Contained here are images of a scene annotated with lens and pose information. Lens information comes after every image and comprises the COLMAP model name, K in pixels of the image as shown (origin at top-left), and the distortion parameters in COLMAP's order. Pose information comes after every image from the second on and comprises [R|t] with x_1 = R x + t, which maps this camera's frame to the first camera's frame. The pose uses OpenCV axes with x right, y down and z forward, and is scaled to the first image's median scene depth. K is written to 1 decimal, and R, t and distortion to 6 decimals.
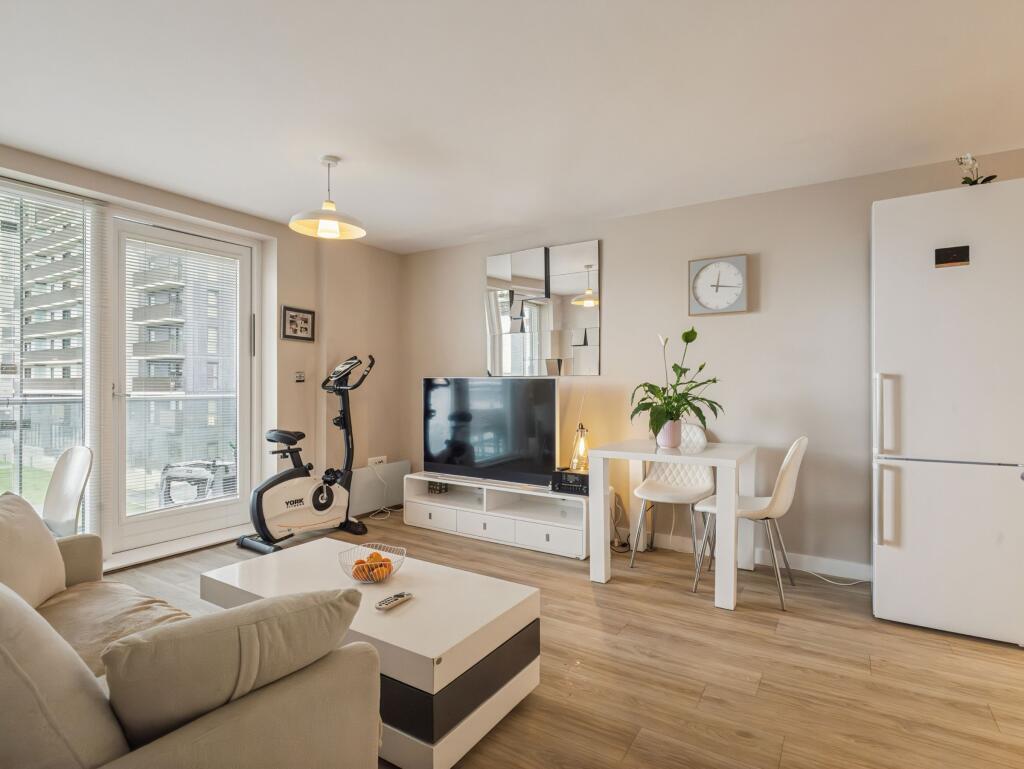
lens RADIAL K [[540.0, 0, 505.9], [0, 540.0, 378.7], [0, 0, 1]] dist [0.003513, -0.001704]
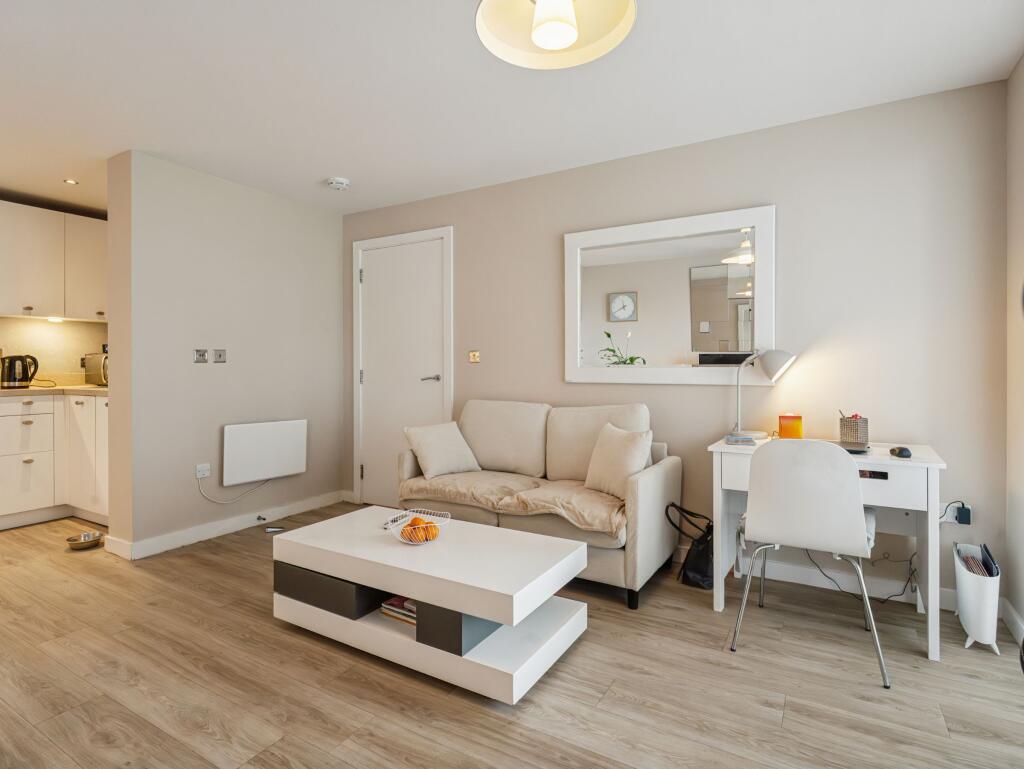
lens RADIAL K [[542.3, 0, 508.8], [0, 542.3, 368.1], [0, 0, 1]] dist [0.029411, -0.015247]
pose [[-0.999717, 0.001614, -0.023732, -0.214975], [0.001716, 0.999989, -0.004282, 0.018858], [0.023725, -0.004321, -0.999709, 1.141110]]
